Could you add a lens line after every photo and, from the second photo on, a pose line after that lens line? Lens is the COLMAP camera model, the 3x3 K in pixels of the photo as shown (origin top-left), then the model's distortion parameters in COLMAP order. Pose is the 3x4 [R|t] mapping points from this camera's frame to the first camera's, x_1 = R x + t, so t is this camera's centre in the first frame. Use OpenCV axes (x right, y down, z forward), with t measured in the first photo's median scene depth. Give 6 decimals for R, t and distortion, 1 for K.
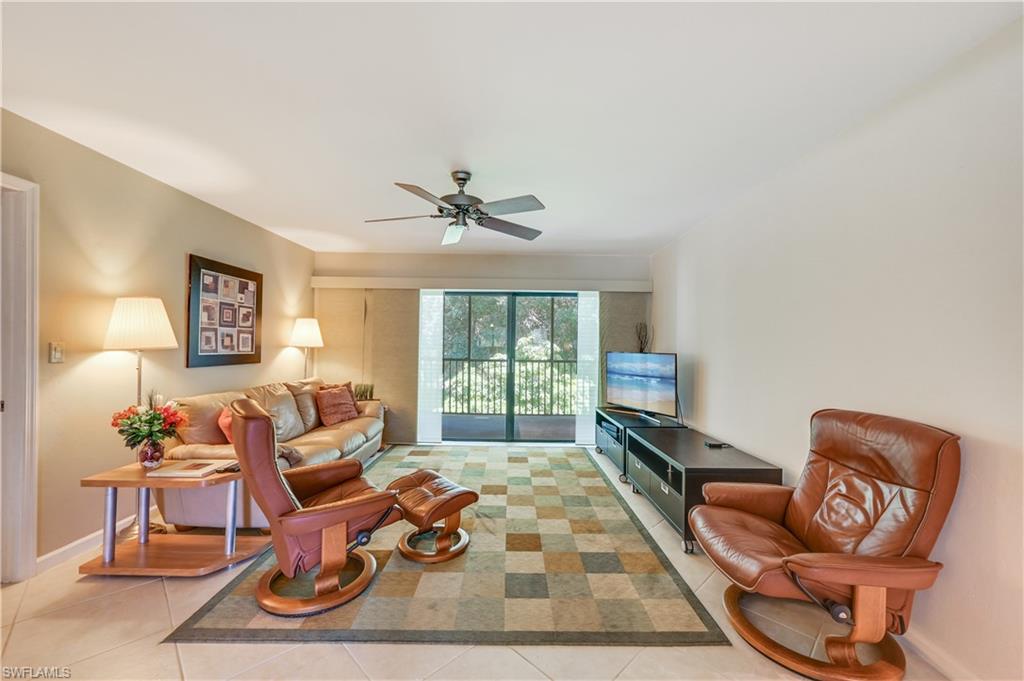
lens RADIAL K [[406.1, 0, 515.3], [0, 406.1, 342.0], [0, 0, 1]] dist [-0.000960, 0.001562]
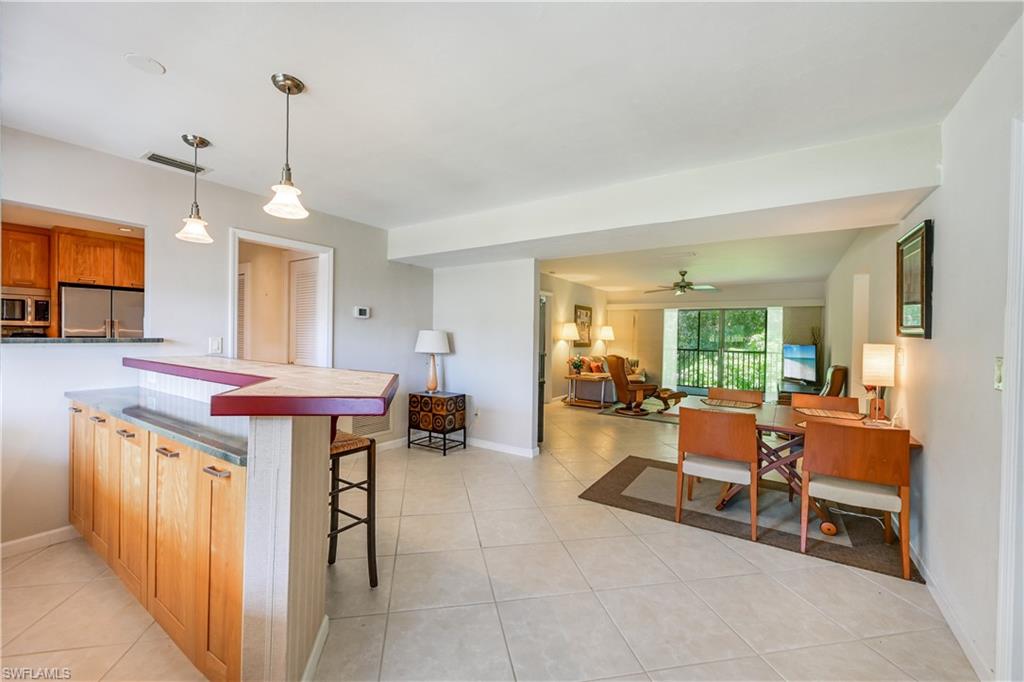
lens RADIAL K [[406.1, 0, 508.6], [0, 406.1, 342.0], [0, 0, 1]] dist [-0.000960, 0.001562]
pose [[0.830652, 0.011346, -0.556676, 0.265616], [-0.004723, 0.999900, 0.013333, -0.003732], [0.556771, -0.008446, 0.830623, -1.202449]]
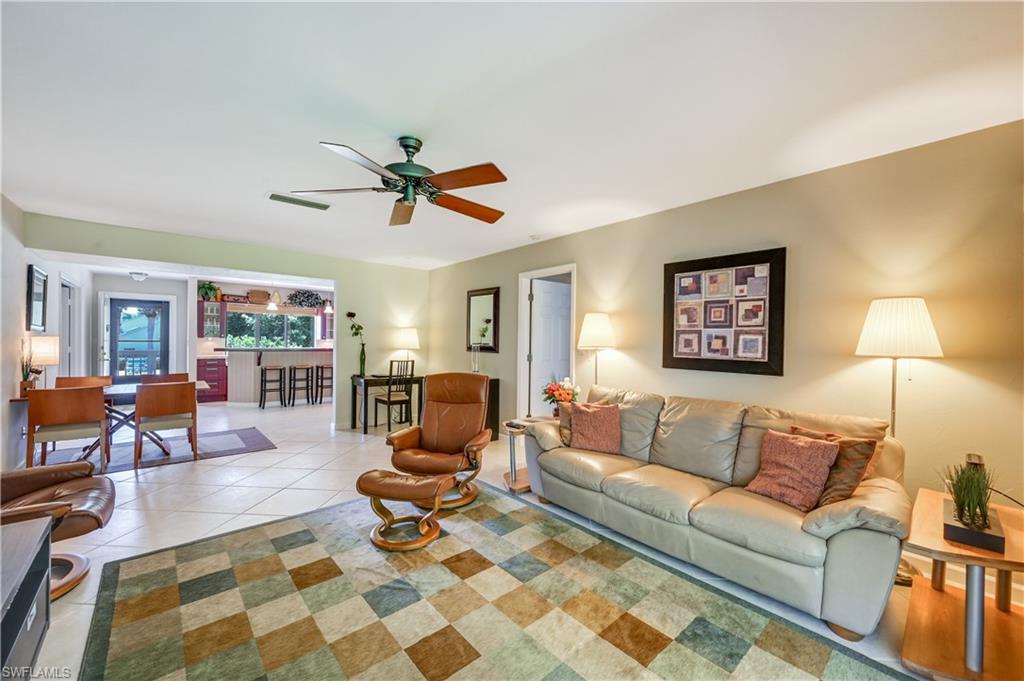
lens RADIAL K [[406.1, 0, 511.7], [0, 406.1, 336.0], [0, 0, 1]] dist [-0.000960, 0.001562]
pose [[-0.756522, -0.023903, -0.653531, 0.186560], [-0.014641, 0.999700, -0.019616, 0.003909], [0.653804, -0.005272, -0.756645, 1.292113]]
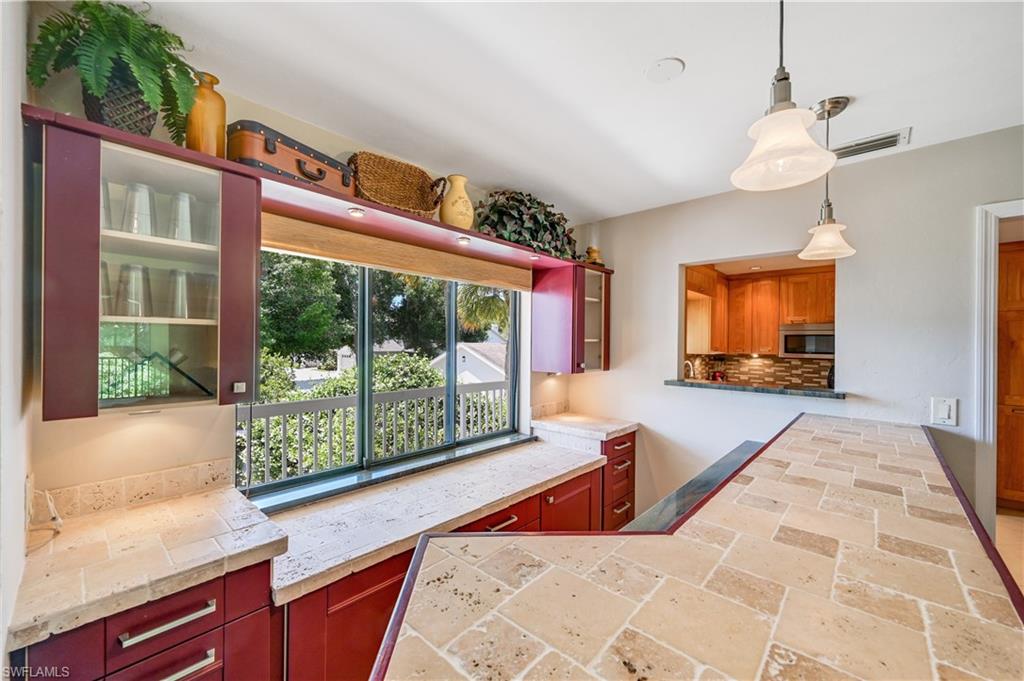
lens RADIAL K [[406.1, 0, 512.8], [0, 406.1, 340.0], [0, 0, 1]] dist [-0.000960, 0.001562]
pose [[-0.673219, -0.020772, -0.739151, 0.036235], [-0.015170, 0.999783, -0.014279, -0.053502], [0.739287, 0.001600, -0.673388, -0.912273]]
